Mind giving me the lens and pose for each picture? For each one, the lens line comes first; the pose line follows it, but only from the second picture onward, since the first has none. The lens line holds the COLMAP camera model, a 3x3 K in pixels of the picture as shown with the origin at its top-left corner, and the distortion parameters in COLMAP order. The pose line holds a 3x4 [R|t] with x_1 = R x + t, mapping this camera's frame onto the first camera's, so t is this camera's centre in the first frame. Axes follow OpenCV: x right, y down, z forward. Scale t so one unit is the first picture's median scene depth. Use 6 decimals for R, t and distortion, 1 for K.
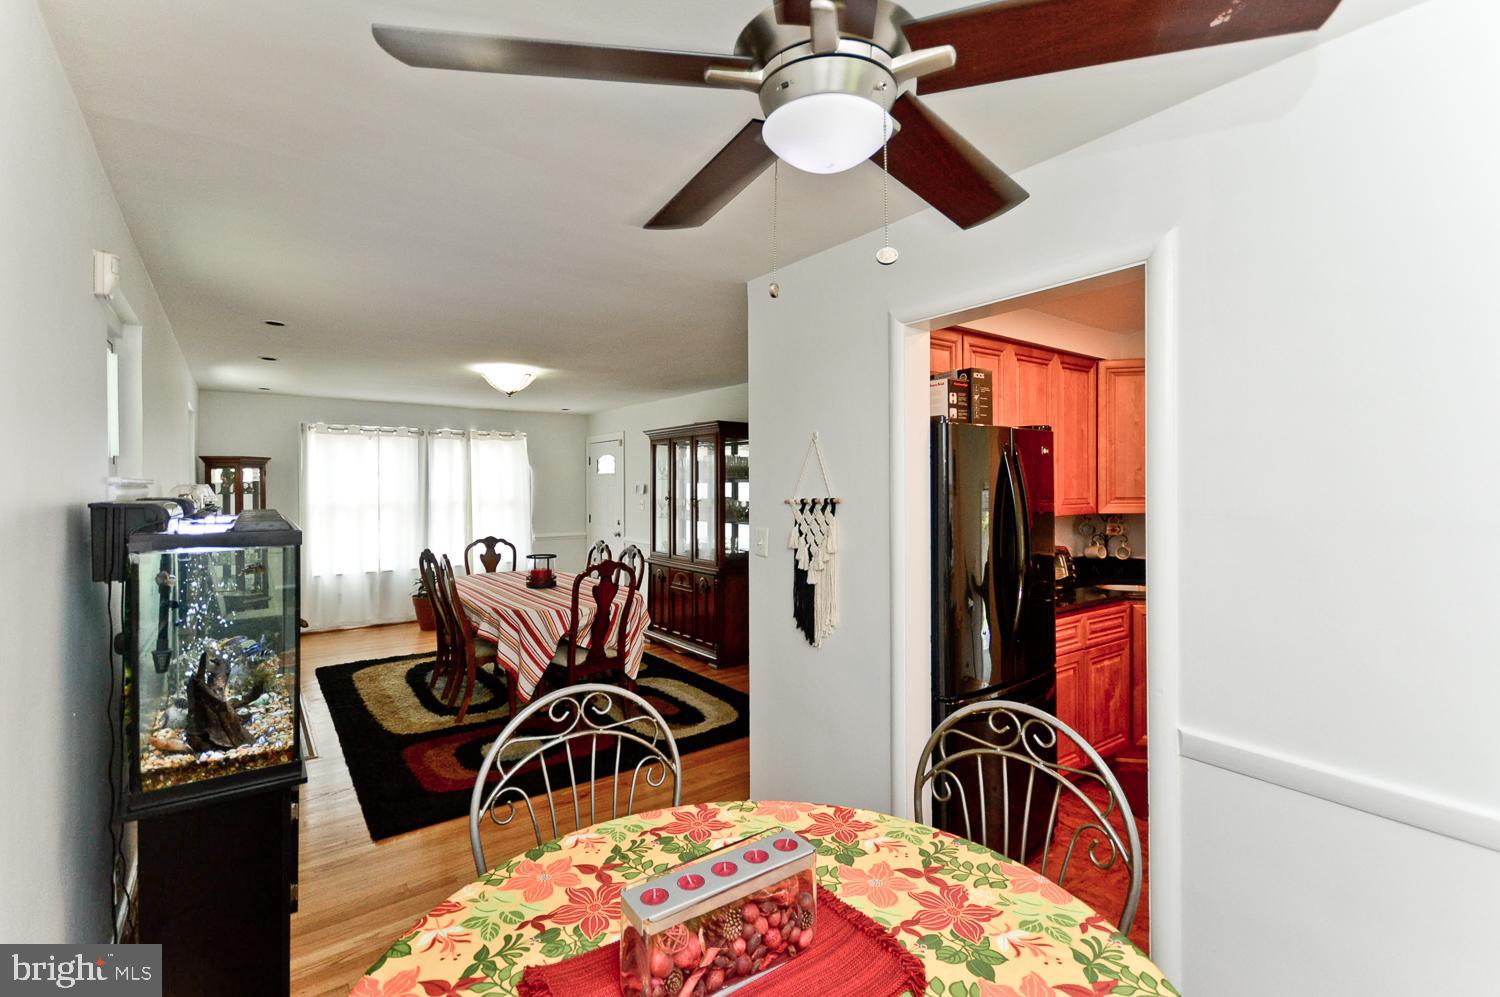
lens RADIAL K [[681.0, 0, 747.5], [0, 681.0, 489.6], [0, 0, 1]] dist [0.020396, -0.008086]
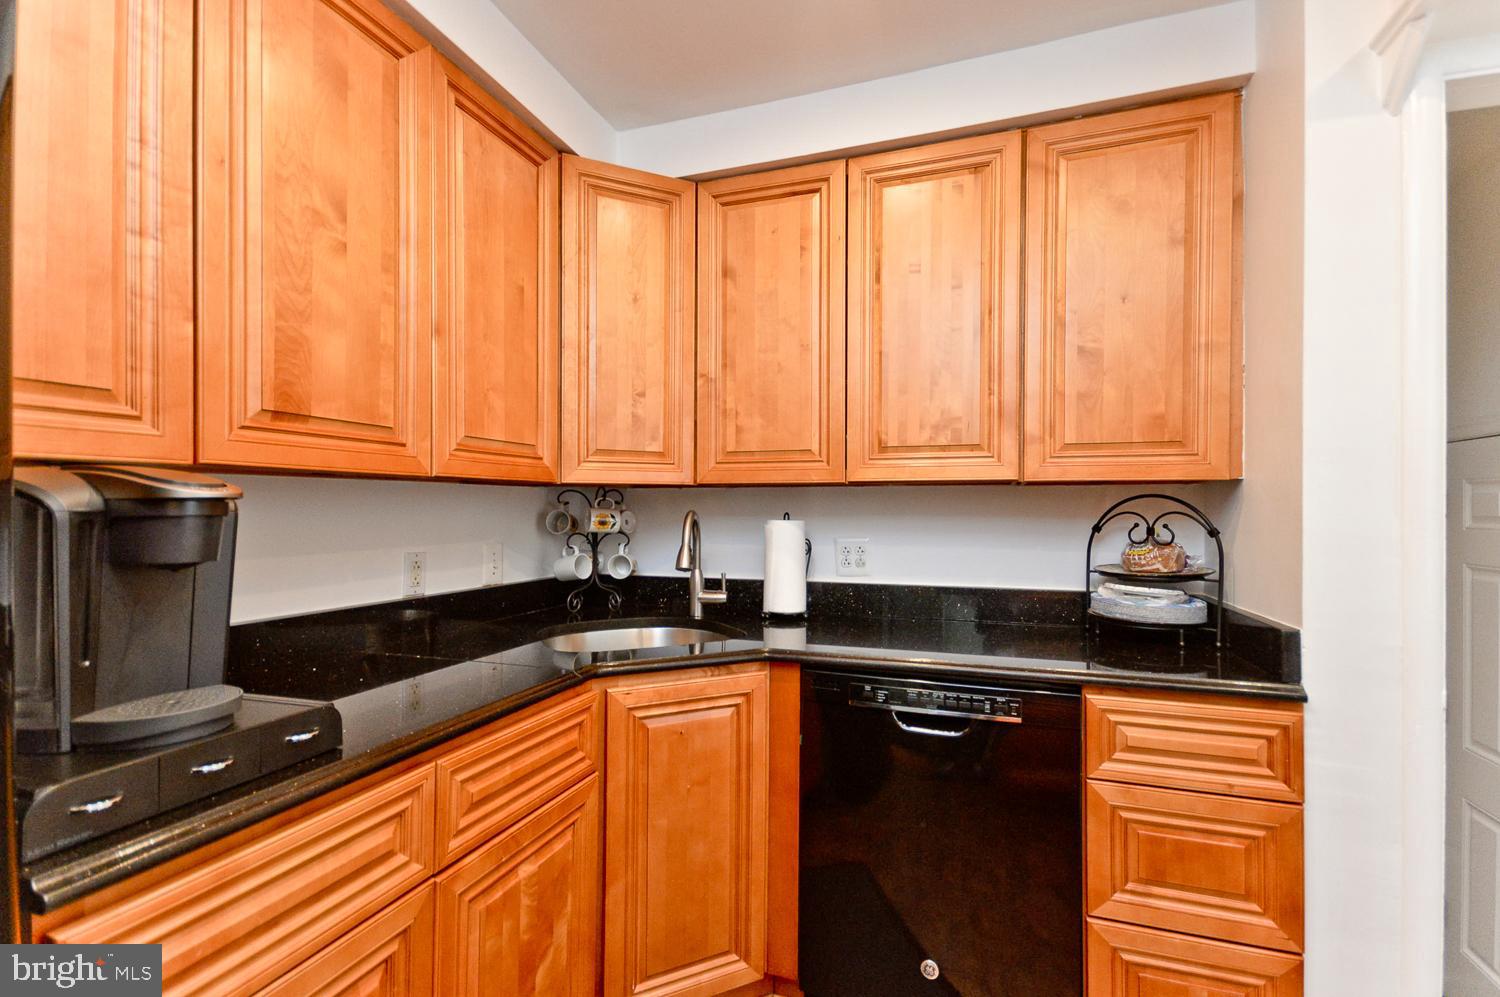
lens RADIAL K [[681.0, 0, 750.6], [0, 681.0, 509.8], [0, 0, 1]] dist [0.020396, -0.008086]
pose [[0.826318, 0.007193, 0.563157, 0.394779], [-0.004692, 0.999972, -0.005888, 0.061369], [-0.563184, 0.002223, 0.826329, 0.600900]]
